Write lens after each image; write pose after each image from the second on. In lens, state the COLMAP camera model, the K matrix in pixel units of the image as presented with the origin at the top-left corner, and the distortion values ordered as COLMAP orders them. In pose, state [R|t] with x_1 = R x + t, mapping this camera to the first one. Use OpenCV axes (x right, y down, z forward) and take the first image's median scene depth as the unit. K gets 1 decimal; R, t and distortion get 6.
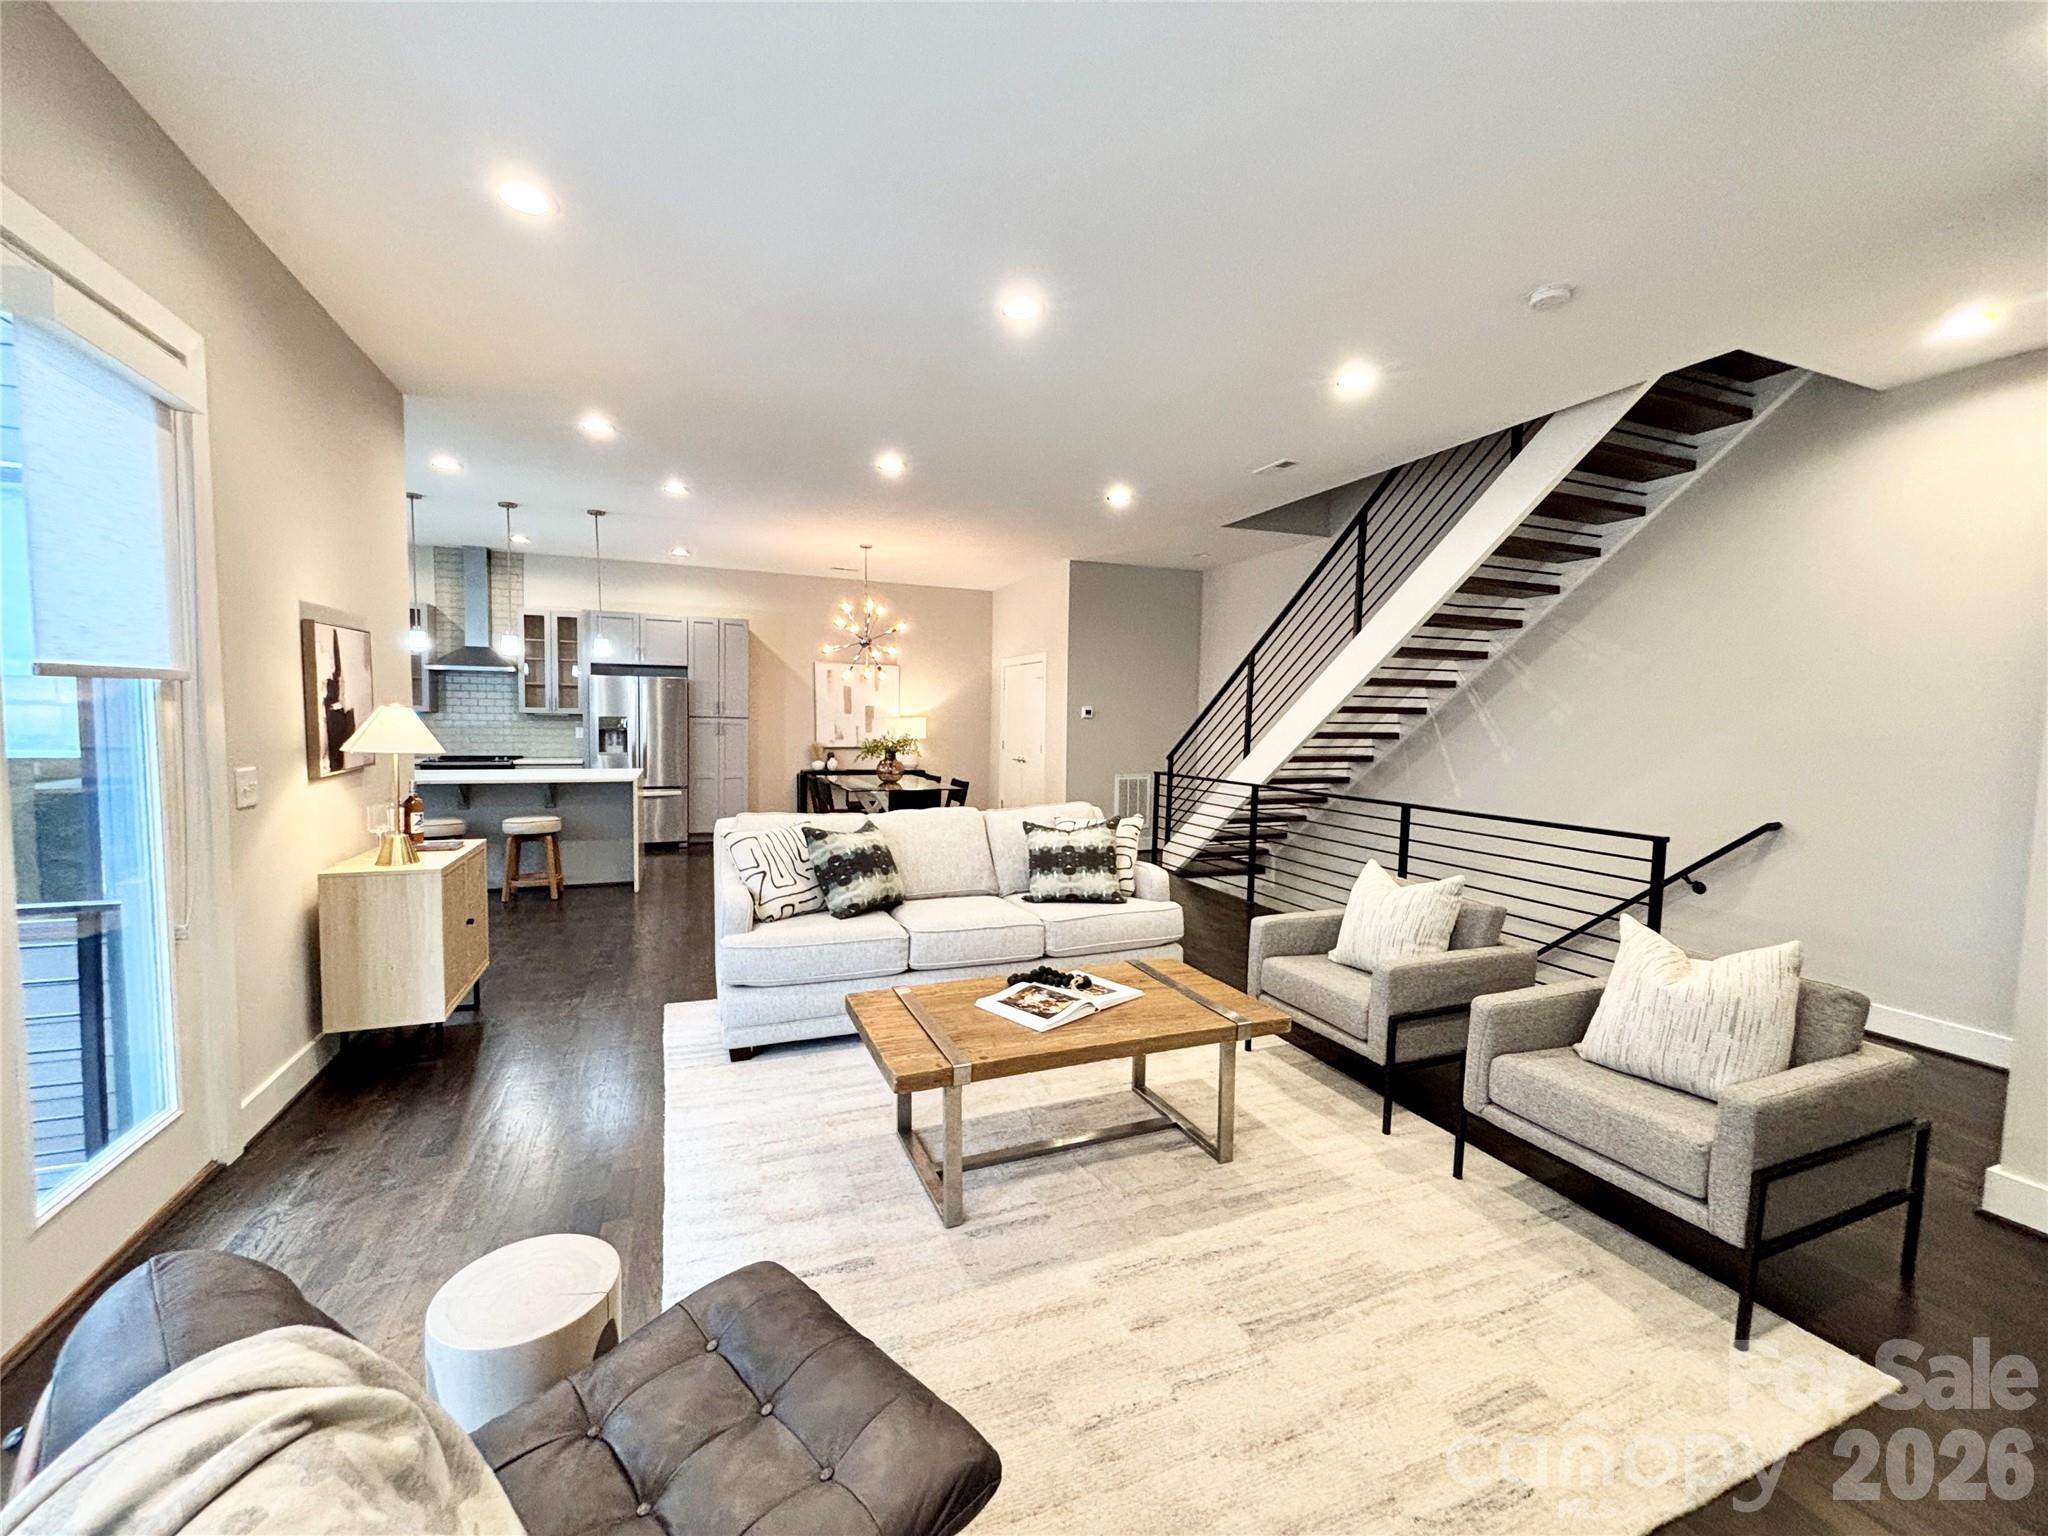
lens RADIAL K [[819.7, 0, 1013.8], [0, 819.7, 775.9], [0, 0, 1]] dist [-0.000650, -0.000094]
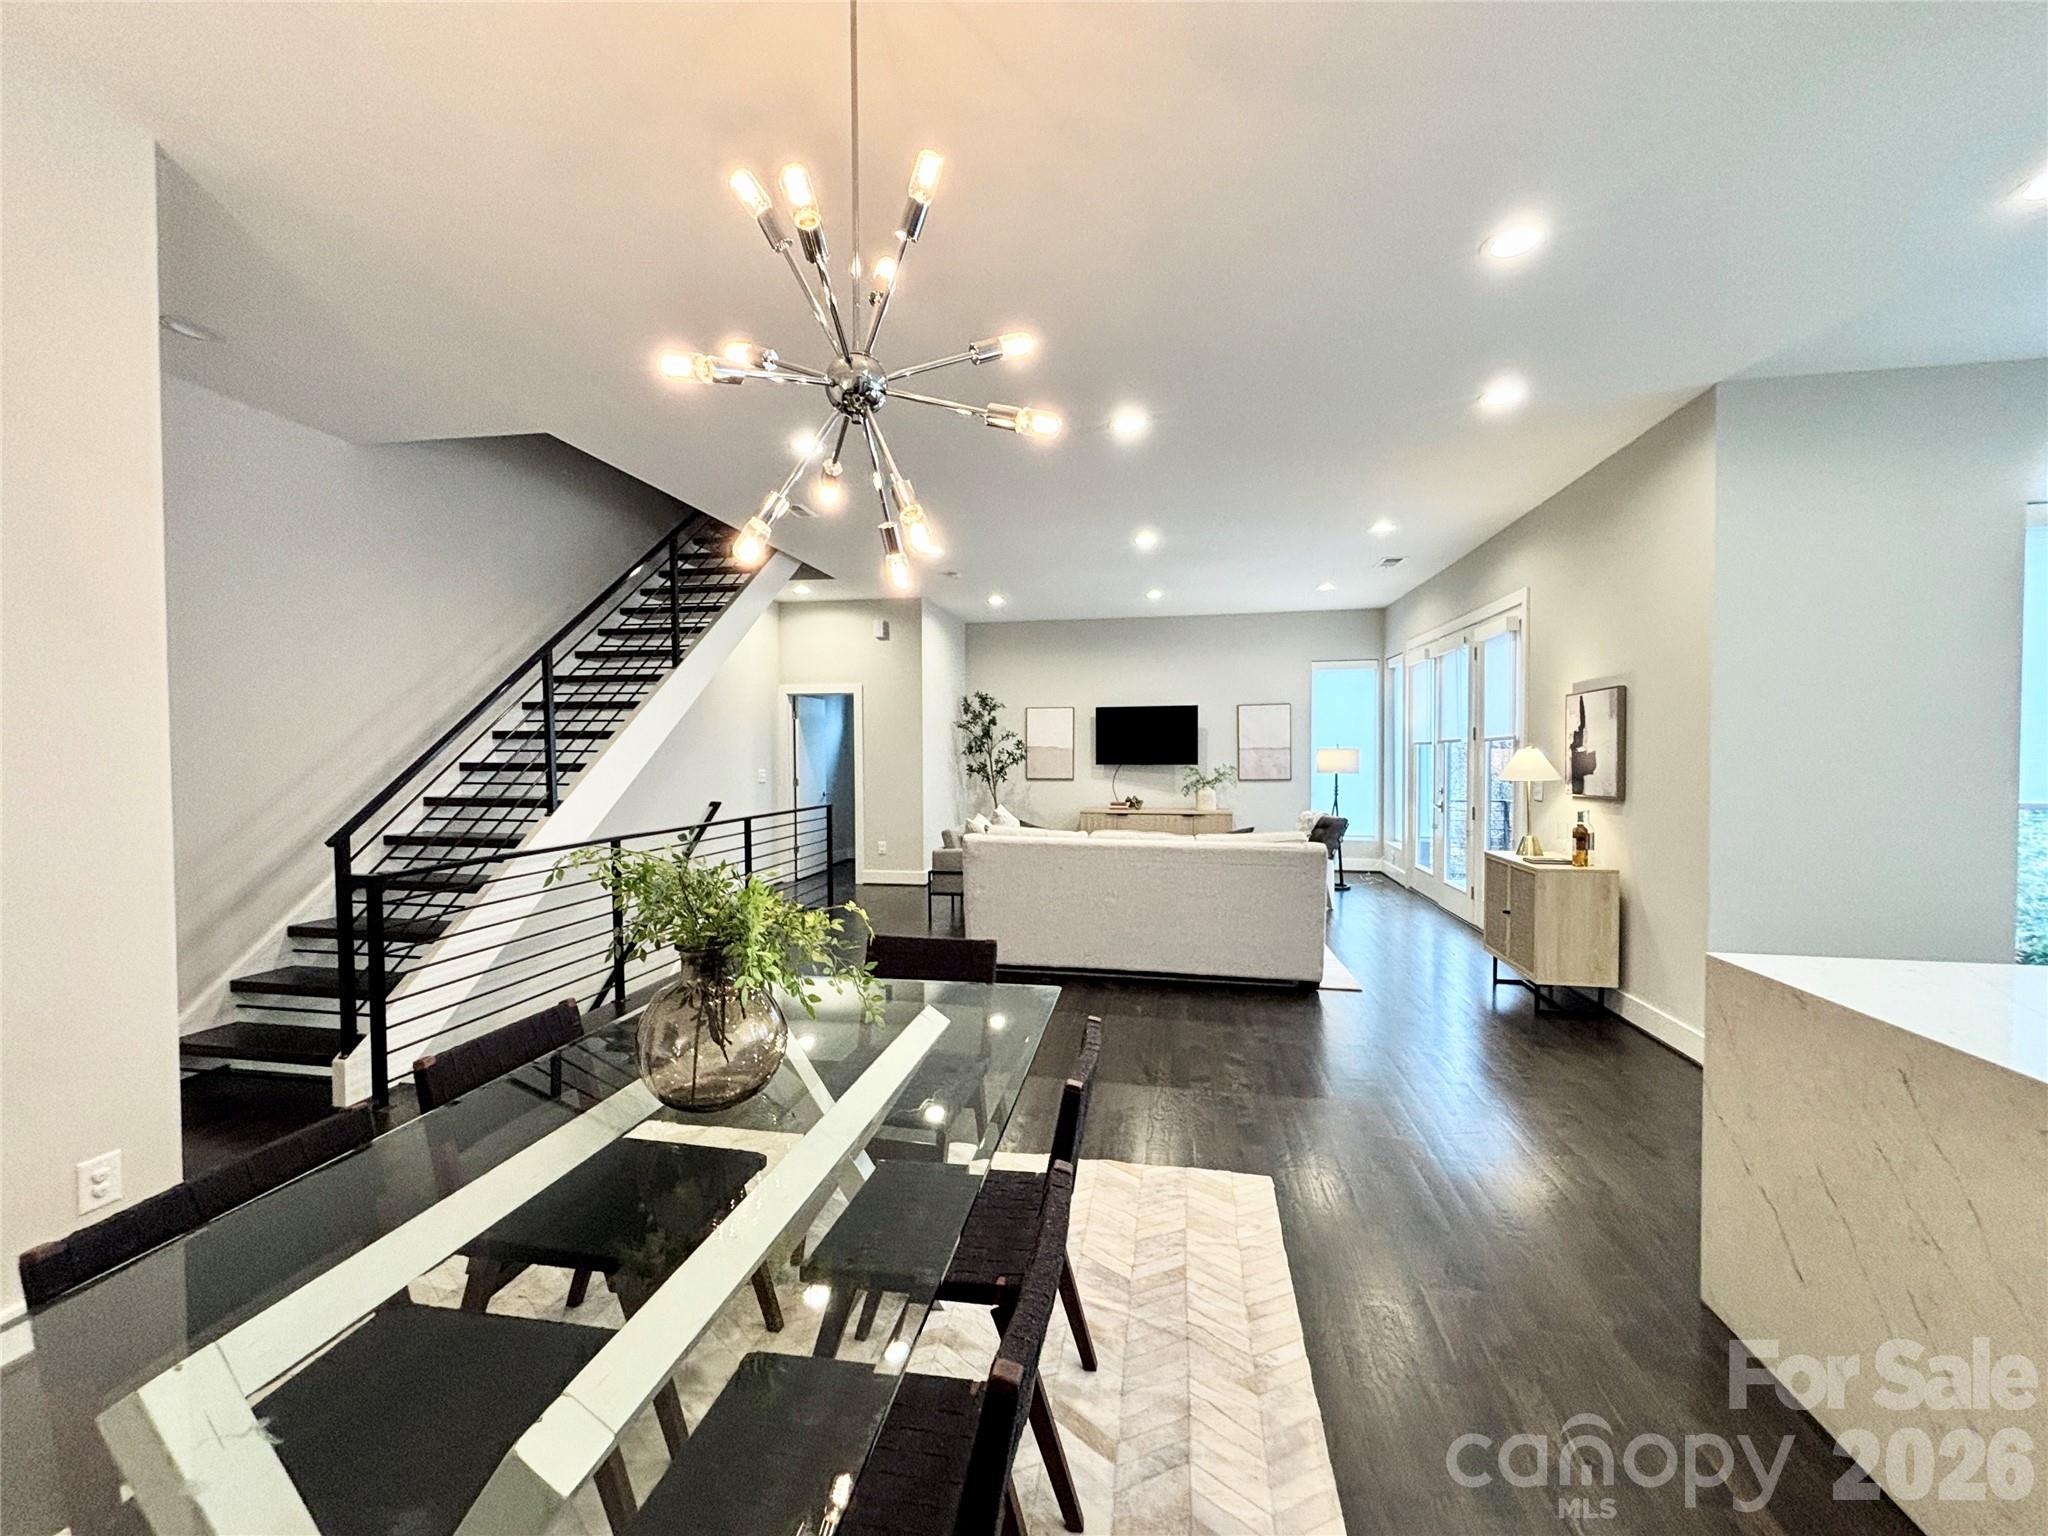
lens RADIAL K [[819.7, 0, 1013.8], [0, 819.7, 775.9], [0, 0, 1]] dist [-0.000650, -0.000094]
pose [[-0.848776, -0.032822, 0.527733, -0.294502], [0.027384, 0.994003, 0.105864, -0.086029], [-0.528043, 0.104307, -0.842788, 1.081610]]
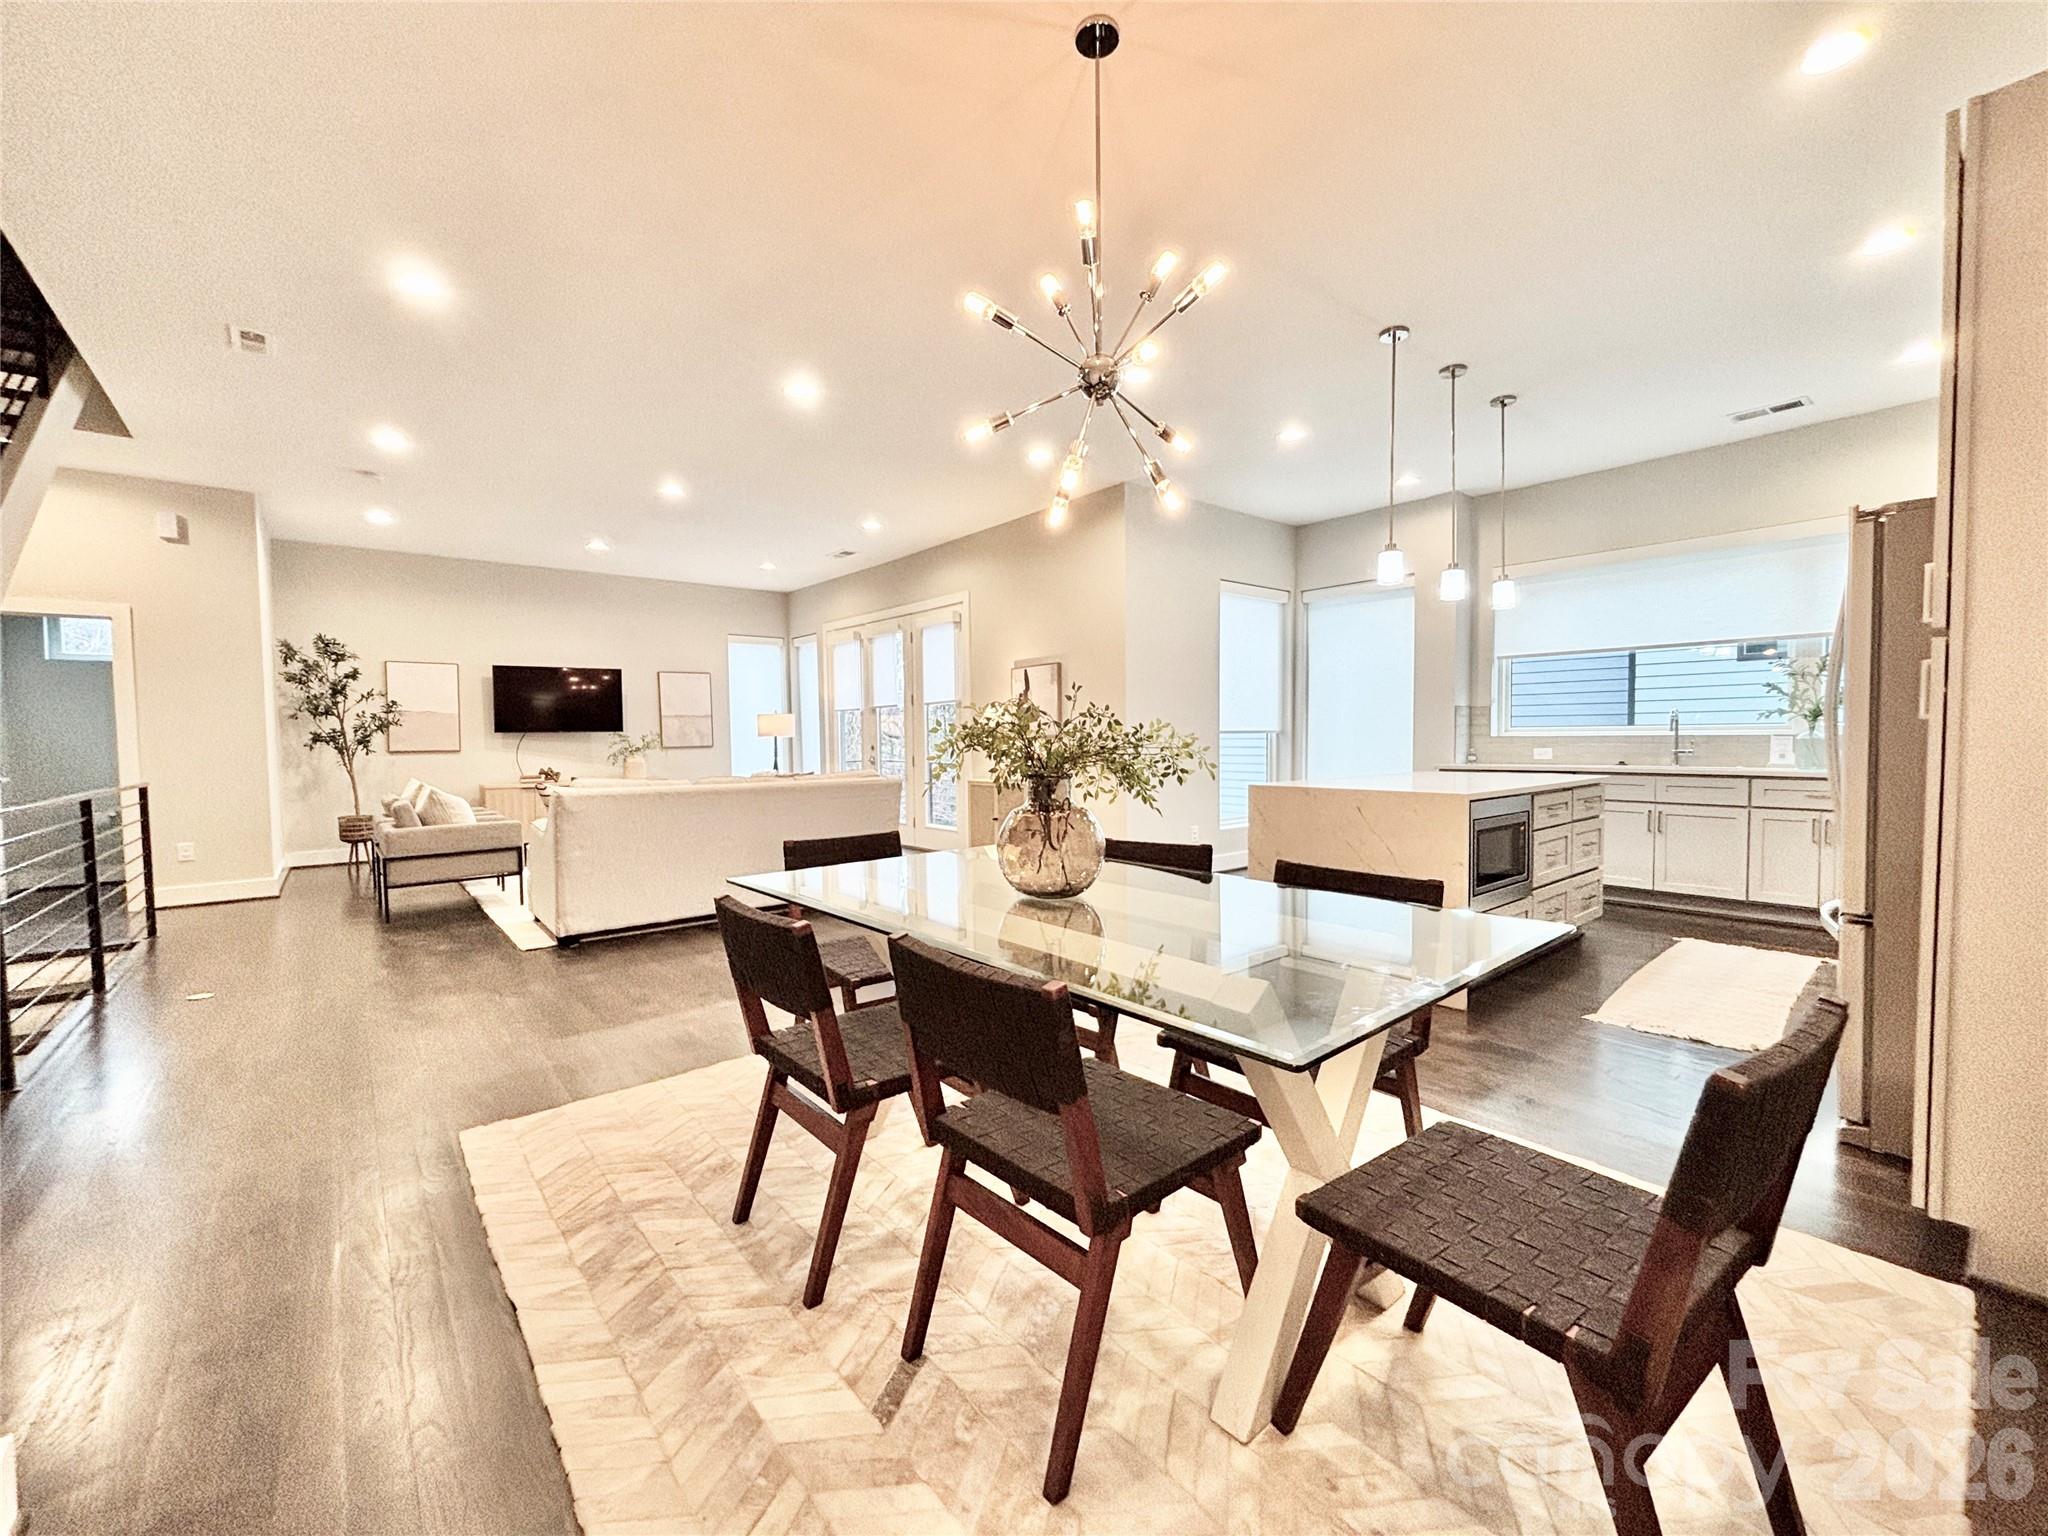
lens RADIAL K [[833.0, 0, 1024.0], [0, 833.0, 768.0], [0, 0, 1]] dist [-0.000704, -0.000121]
pose [[-0.941236, 0.004430, -0.337721, -0.038686], [-0.032185, 0.994187, 0.102741, -0.057077], [0.336213, 0.107574, -0.935622, 1.197031]]
